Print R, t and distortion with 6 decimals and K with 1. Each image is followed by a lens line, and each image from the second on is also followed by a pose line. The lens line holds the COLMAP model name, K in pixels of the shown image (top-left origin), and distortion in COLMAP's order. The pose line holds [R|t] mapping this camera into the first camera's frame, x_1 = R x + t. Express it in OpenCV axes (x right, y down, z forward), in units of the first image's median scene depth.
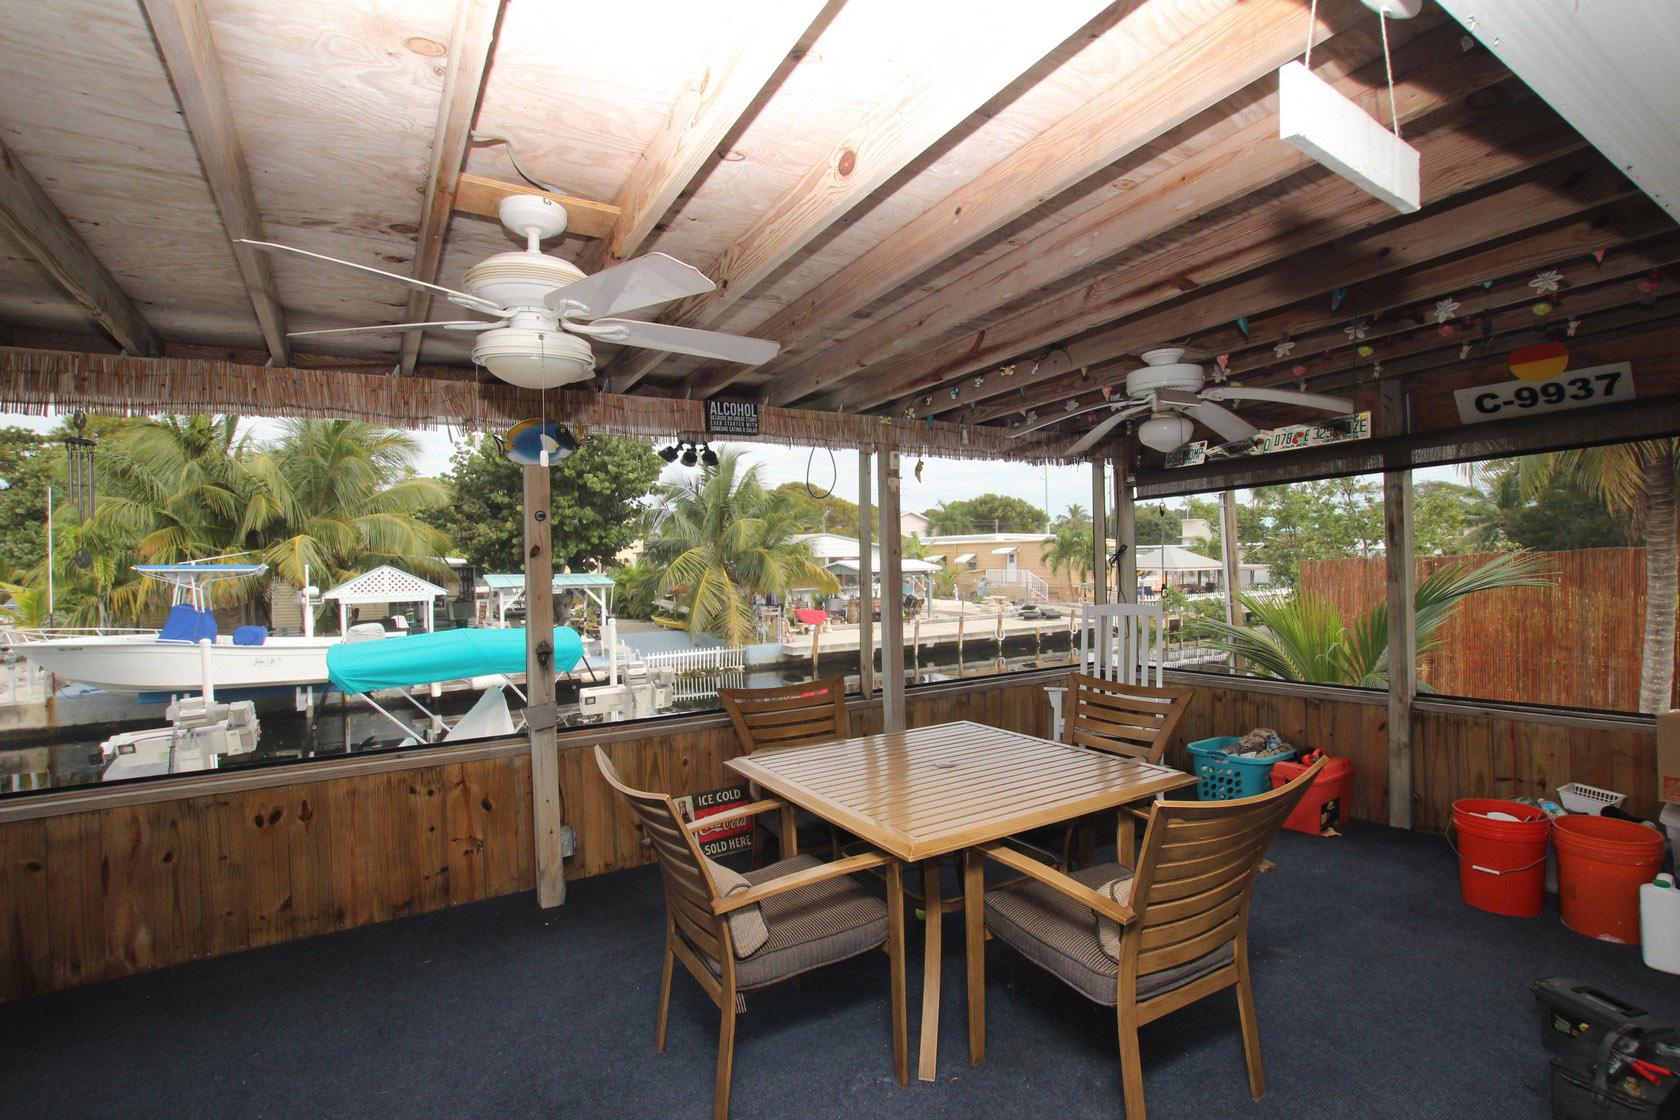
lens RADIAL K [[774.2, 0, 838.0], [0, 774.2, 559.7], [0, 0, 1]] dist [-0.029579, 0.000980]
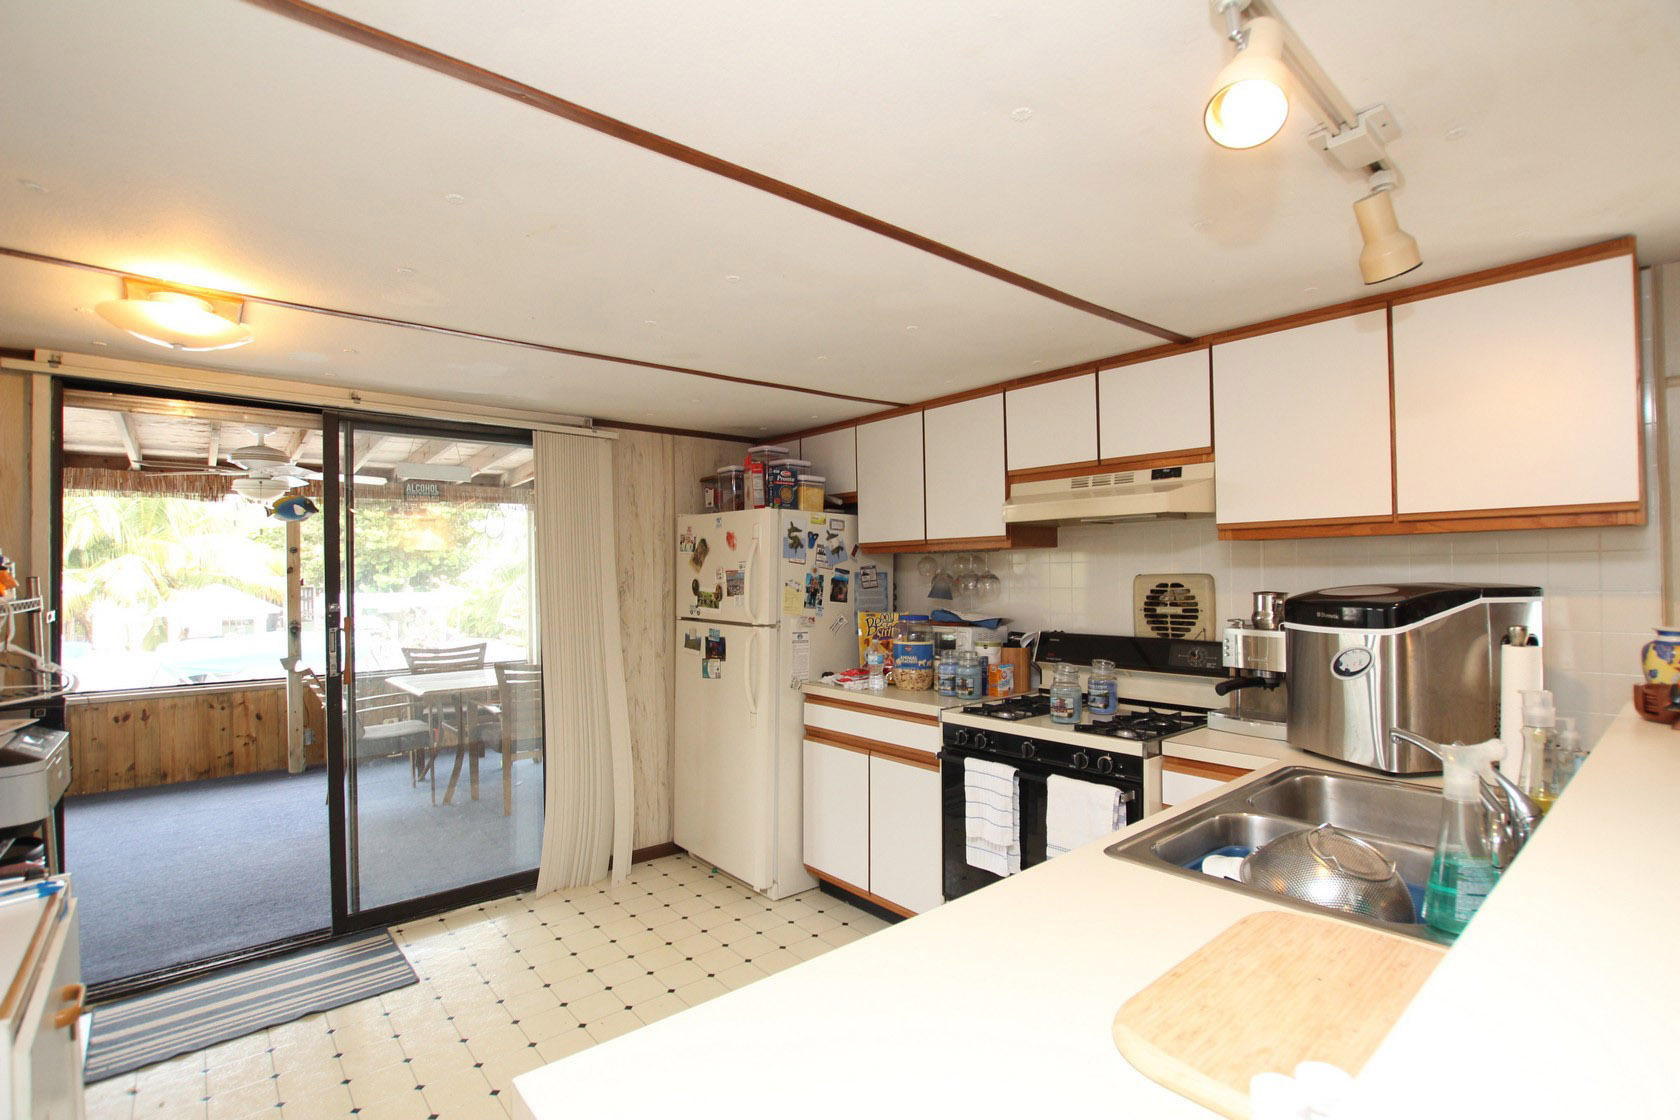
lens RADIAL K [[774.2, 0, 840.9], [0, 774.2, 564.5], [0, 0, 1]] dist [-0.029579, 0.000980]
pose [[0.989050, 0.004227, 0.147519, 0.549138], [-0.001021, 0.999762, -0.021804, 0.011995], [-0.147576, 0.021415, 0.988819, -0.839352]]
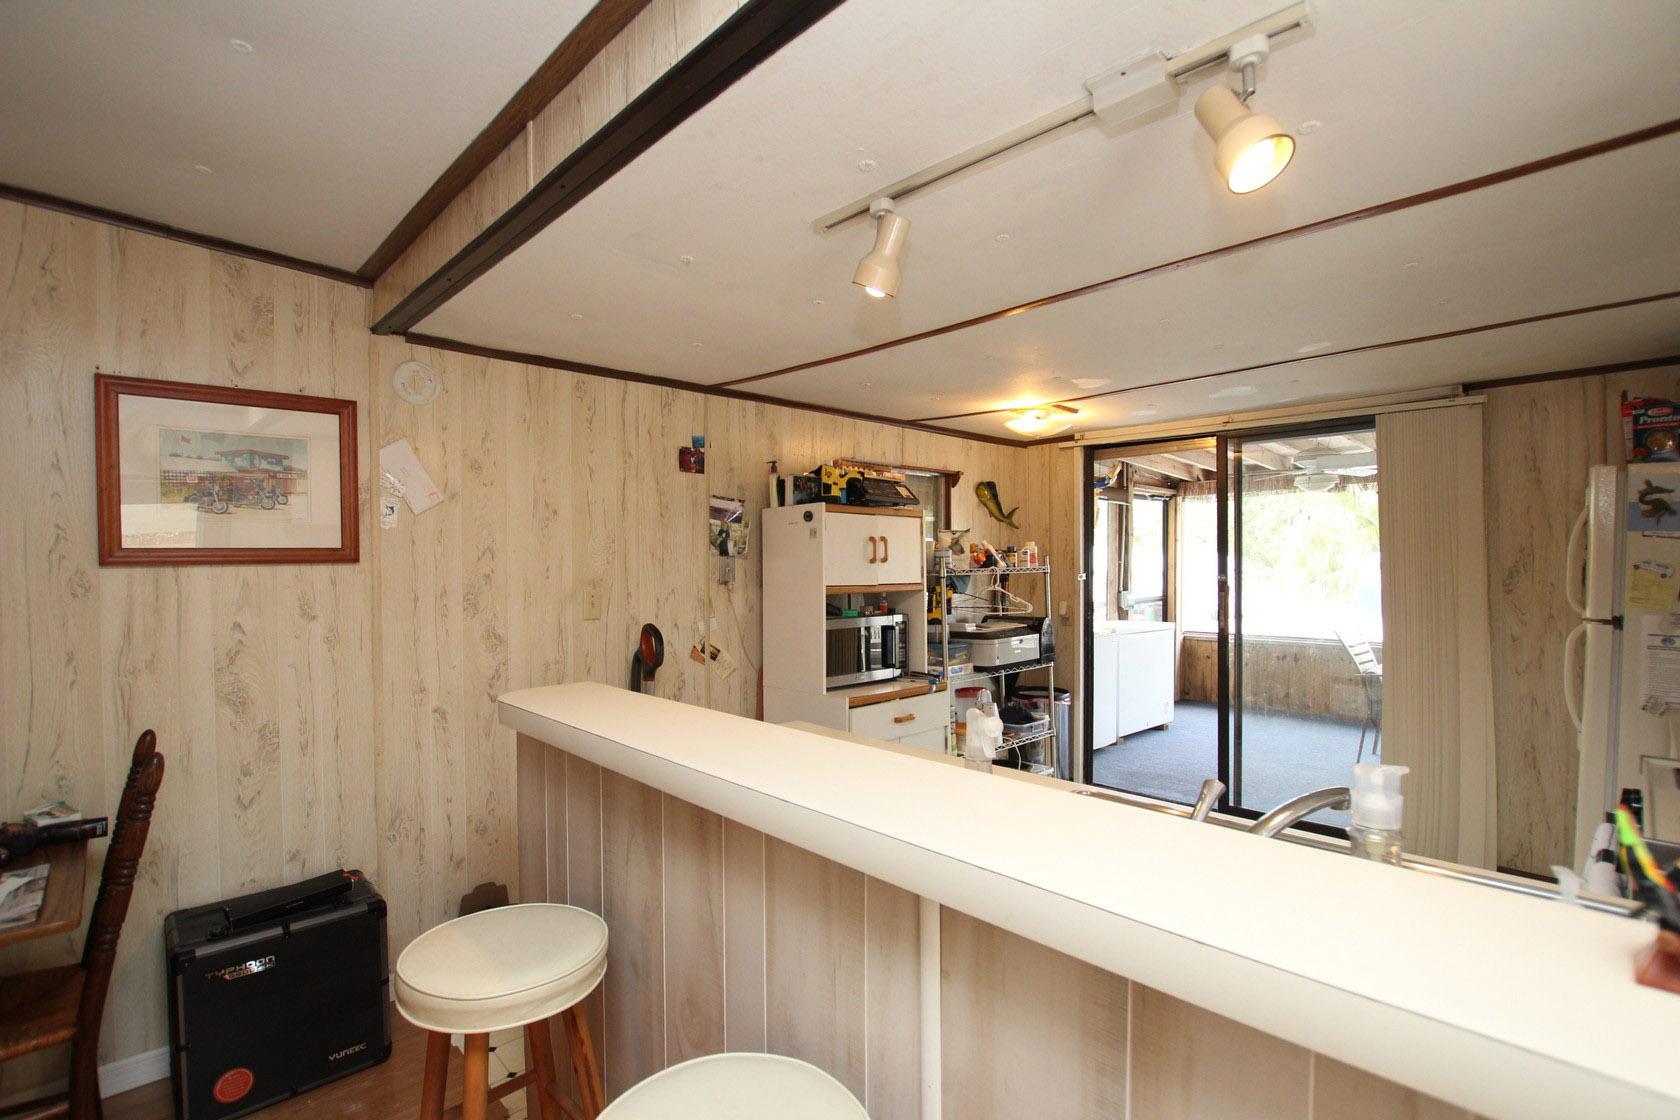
lens RADIAL K [[774.2, 0, 833.4], [0, 774.2, 566.5], [0, 0, 1]] dist [-0.029579, 0.000980]
pose [[0.189822, 0.020465, -0.981605, 1.137490], [-0.004358, 0.999790, 0.020002, 0.005061], [0.981809, 0.000481, 0.189872, -0.721471]]
